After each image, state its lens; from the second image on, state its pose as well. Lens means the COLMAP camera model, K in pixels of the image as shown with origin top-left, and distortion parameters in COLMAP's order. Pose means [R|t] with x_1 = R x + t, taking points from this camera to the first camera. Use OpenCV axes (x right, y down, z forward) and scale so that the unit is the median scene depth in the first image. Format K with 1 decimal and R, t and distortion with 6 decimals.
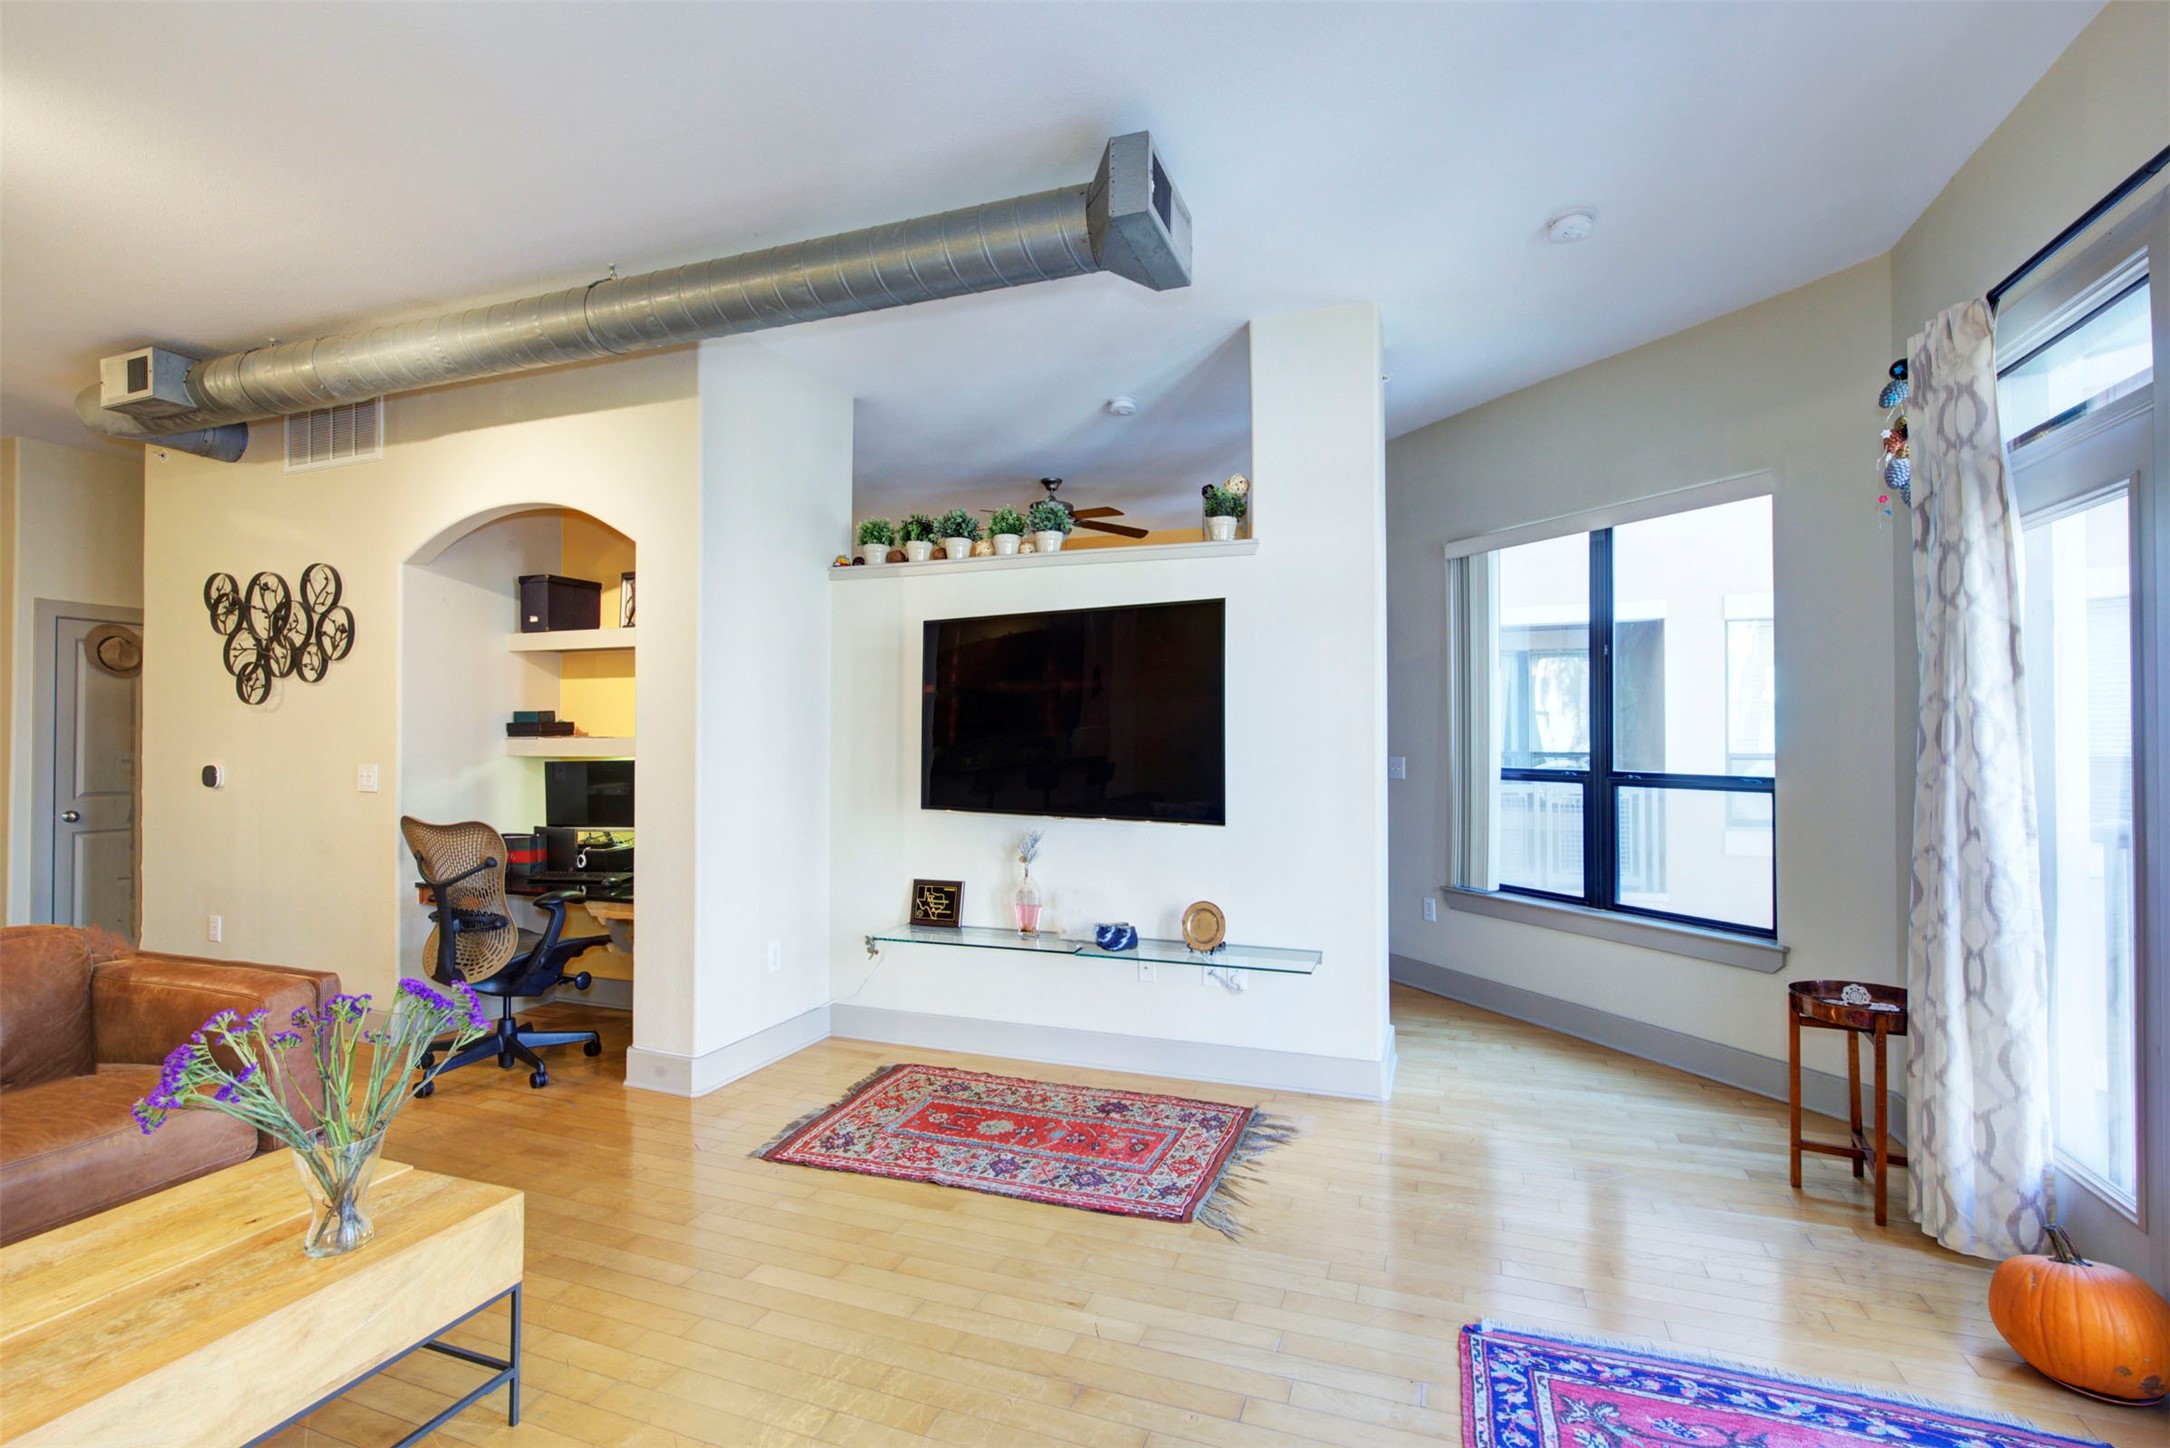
lens RADIAL K [[987.2, 0, 1084.9], [0, 987.2, 729.1], [0, 0, 1]] dist [-0.001810, 0.000862]
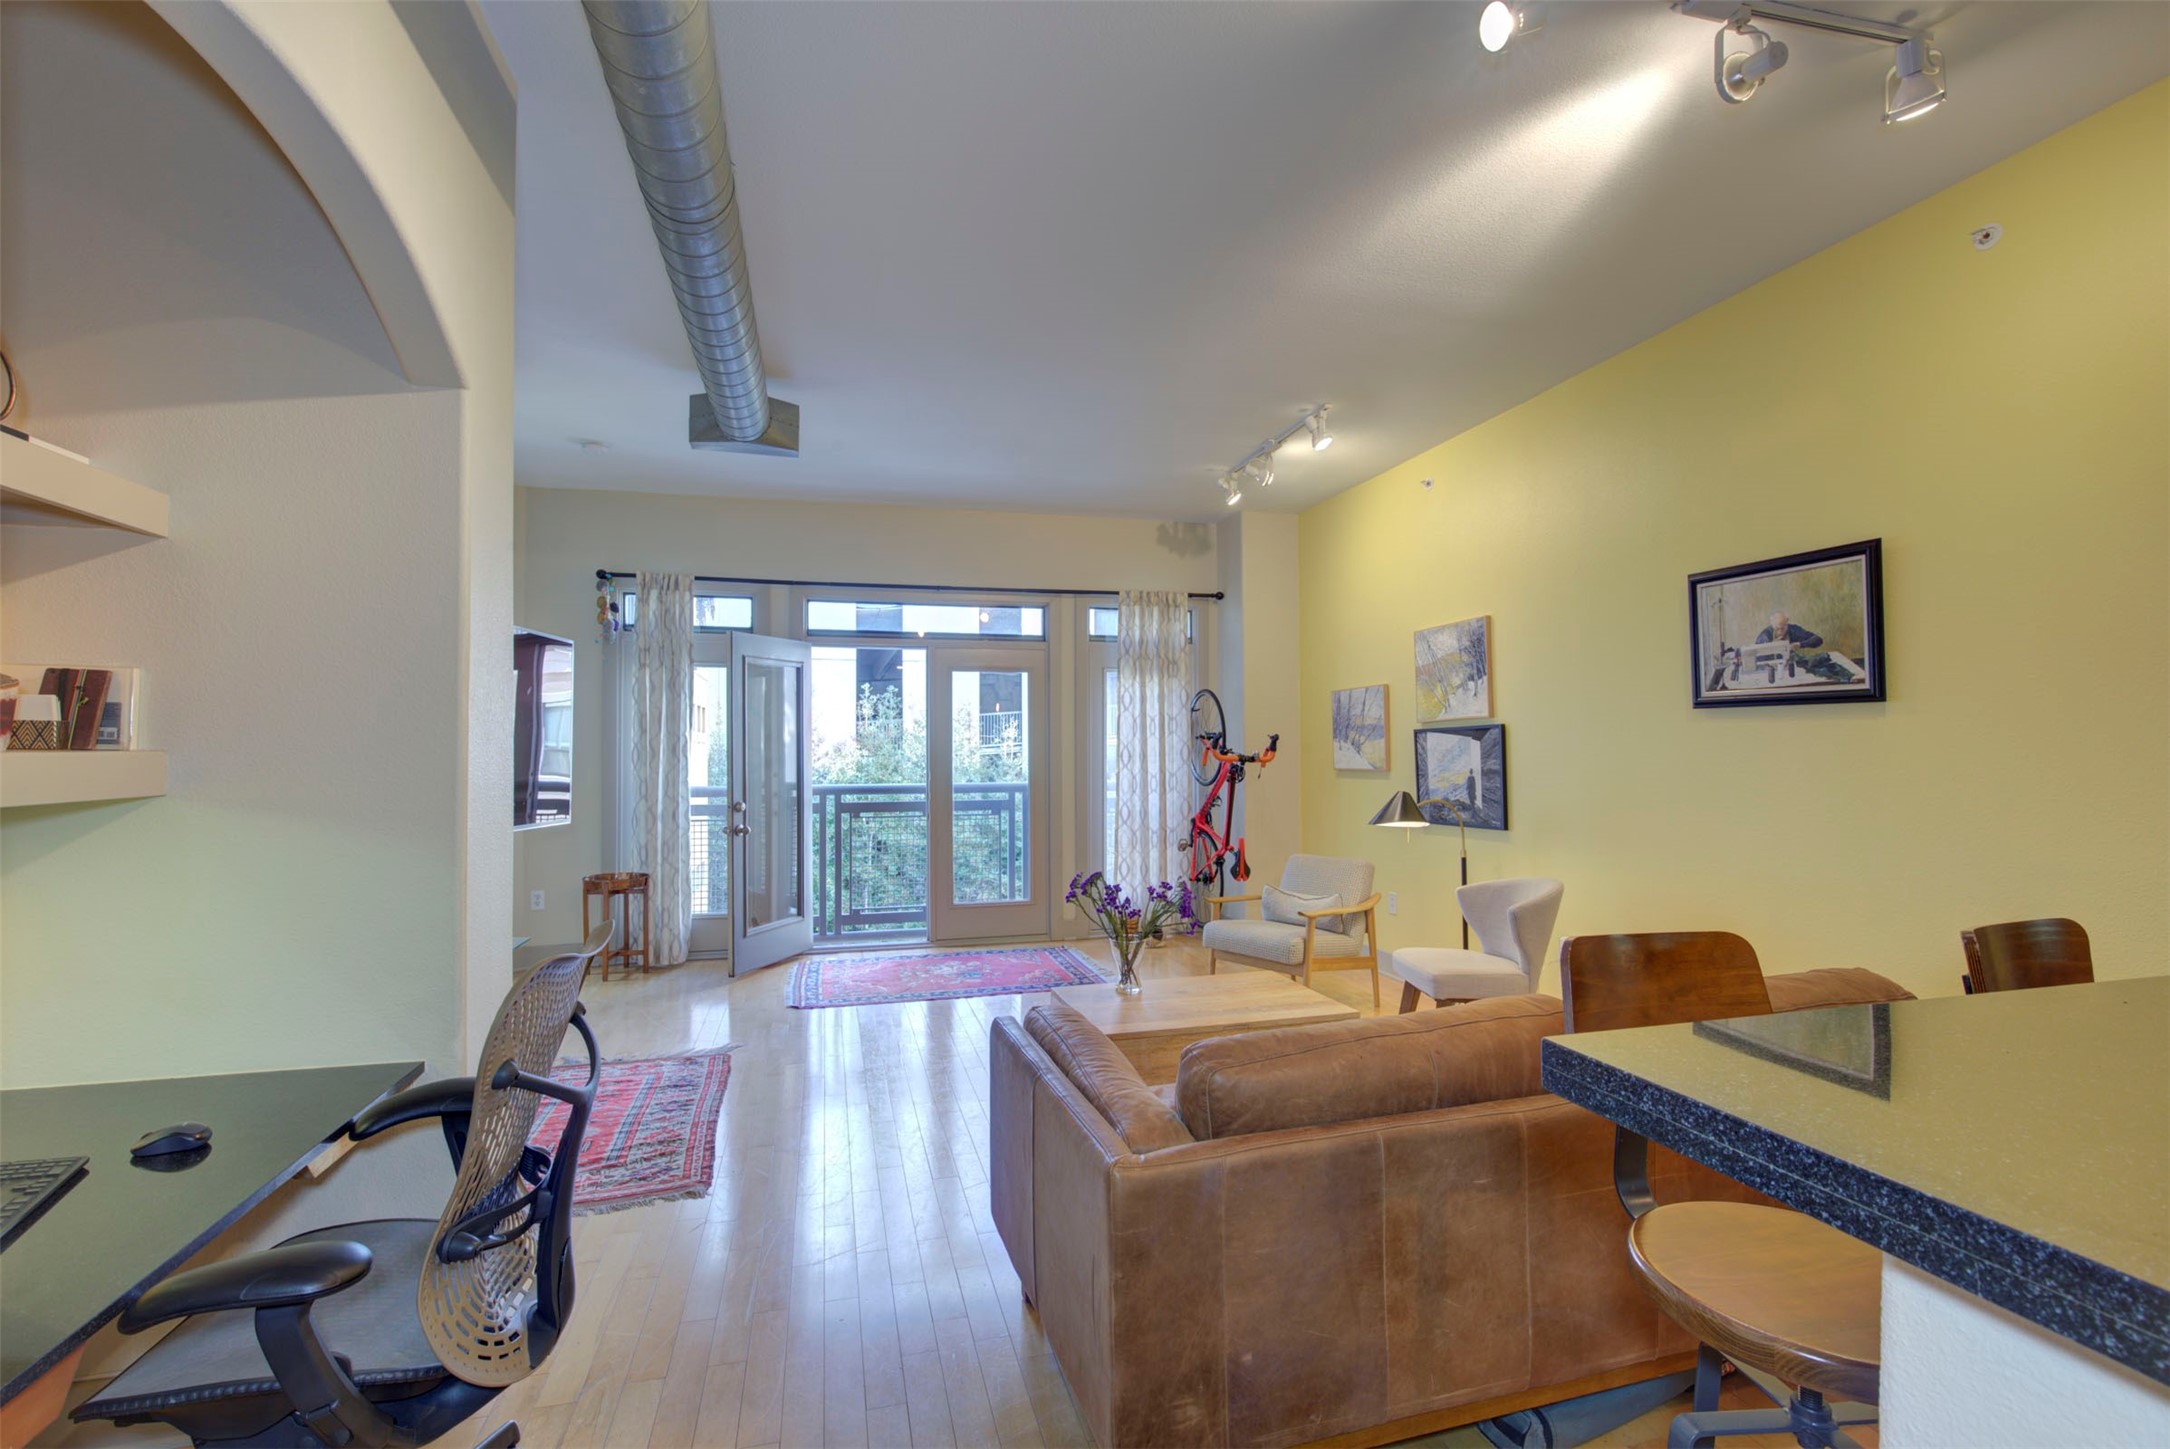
lens RADIAL K [[987.2, 0, 1084.9], [0, 987.2, 729.6], [0, 0, 1]] dist [-0.001810, 0.000862]
pose [[-0.580486, 0.021295, 0.813992, -1.131898], [-0.000595, 0.999647, -0.026576, 0.012474], [-0.814270, -0.015911, -0.580268, 1.077770]]
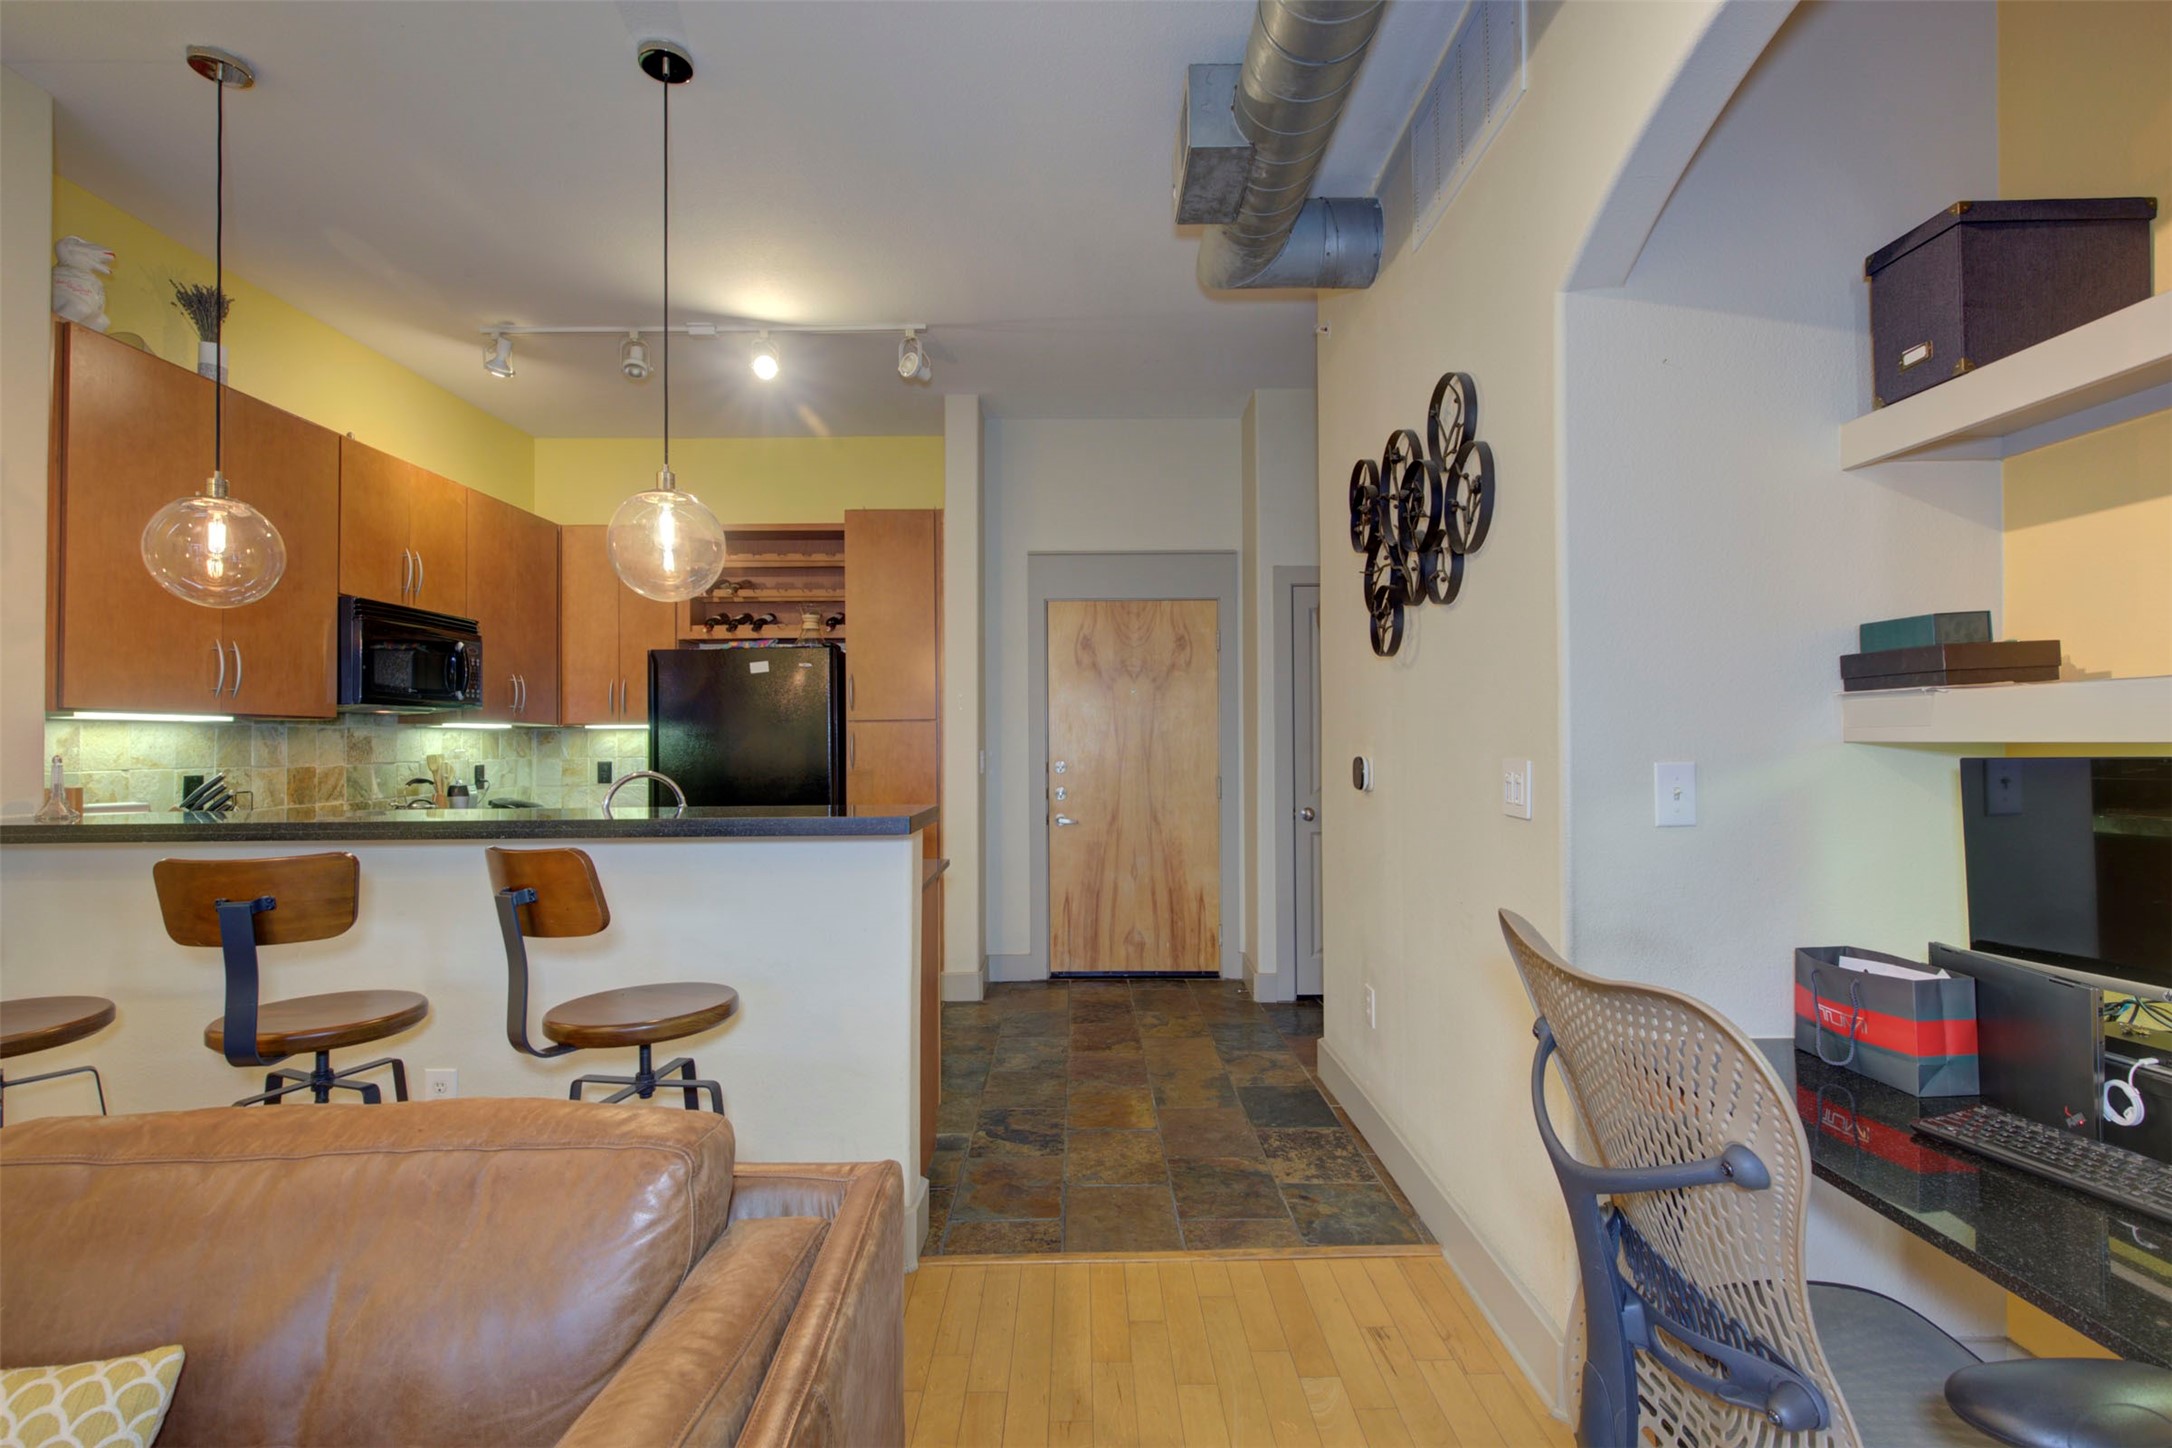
lens RADIAL K [[988.1, 0, 1085.9], [0, 988.1, 729.1], [0, 0, 1]] dist [-0.001810, 0.000862]
pose [[0.355259, -0.012679, -0.934682, -0.427774], [0.015849, 0.999846, -0.007539, 0.026307], [0.934633, -0.012136, 0.355406, 0.759130]]
